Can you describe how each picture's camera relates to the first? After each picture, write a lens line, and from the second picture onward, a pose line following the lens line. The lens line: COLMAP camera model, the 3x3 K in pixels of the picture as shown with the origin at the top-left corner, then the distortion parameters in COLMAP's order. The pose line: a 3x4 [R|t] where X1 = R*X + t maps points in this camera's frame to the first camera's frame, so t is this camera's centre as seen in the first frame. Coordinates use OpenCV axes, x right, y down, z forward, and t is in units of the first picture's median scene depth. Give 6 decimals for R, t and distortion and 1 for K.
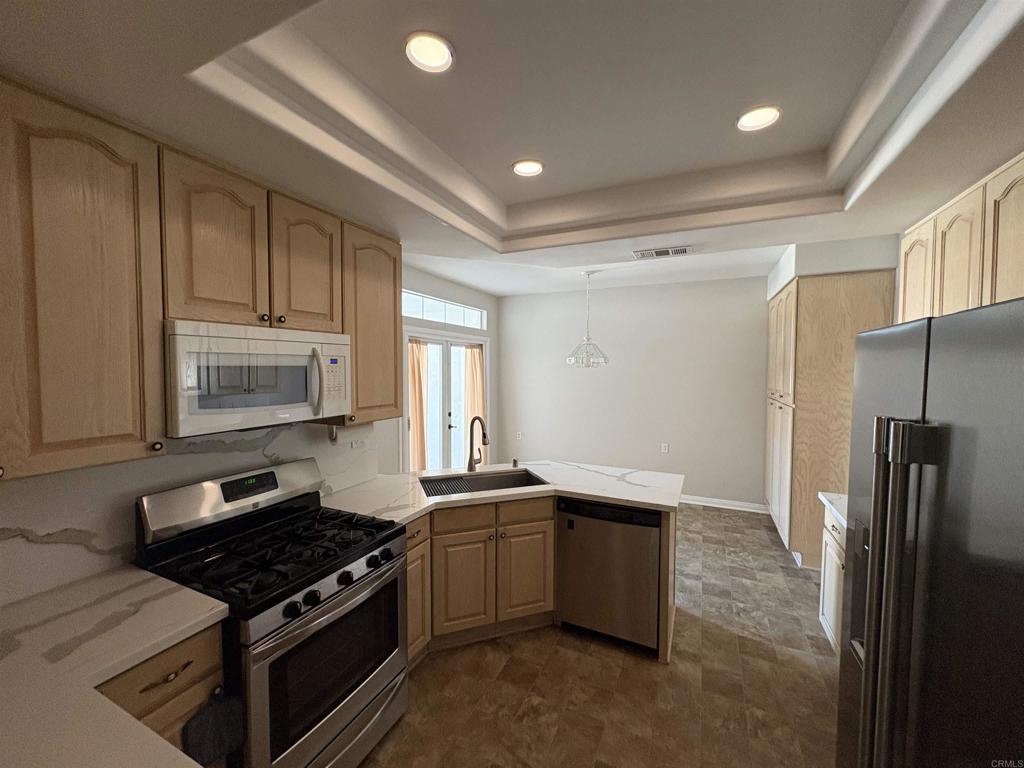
lens RADIAL K [[408.4, 0, 512.5], [0, 408.4, 383.5], [0, 0, 1]] dist [-0.002104, 0.000080]
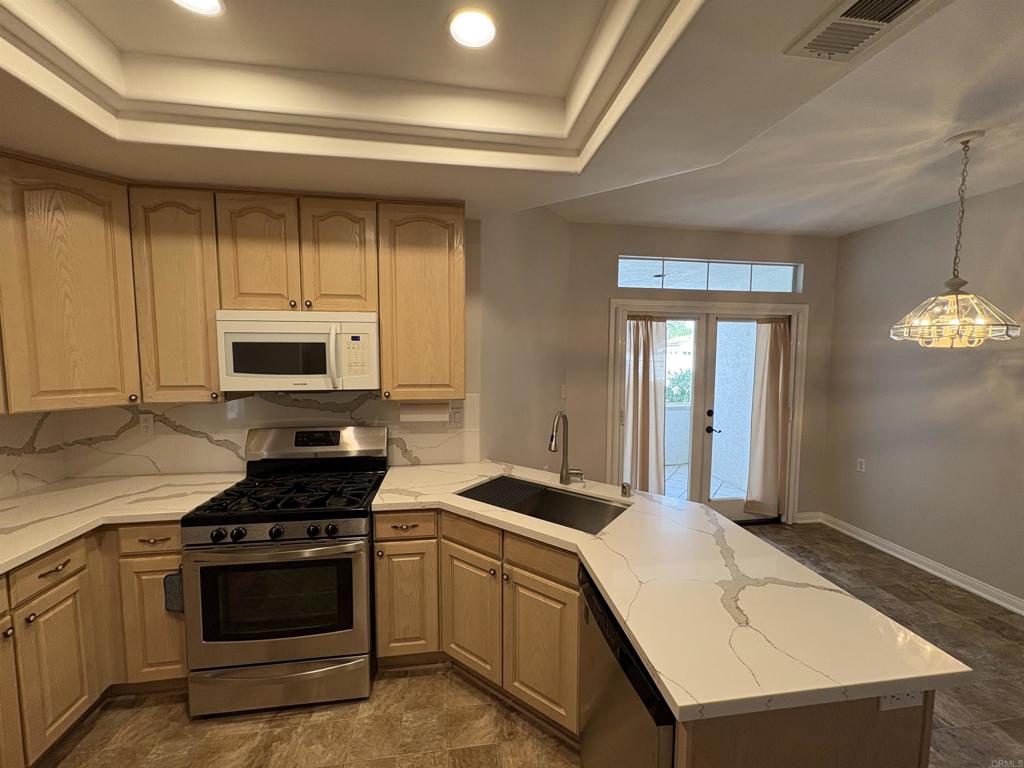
lens RADIAL K [[408.4, 0, 512.0], [0, 408.4, 383.1], [0, 0, 1]] dist [-0.002104, 0.000080]
pose [[0.552240, 0.062194, -0.831362, 0.563976], [-0.038573, 0.998052, 0.049042, -0.004760], [0.832793, 0.004986, 0.553563, 0.613609]]
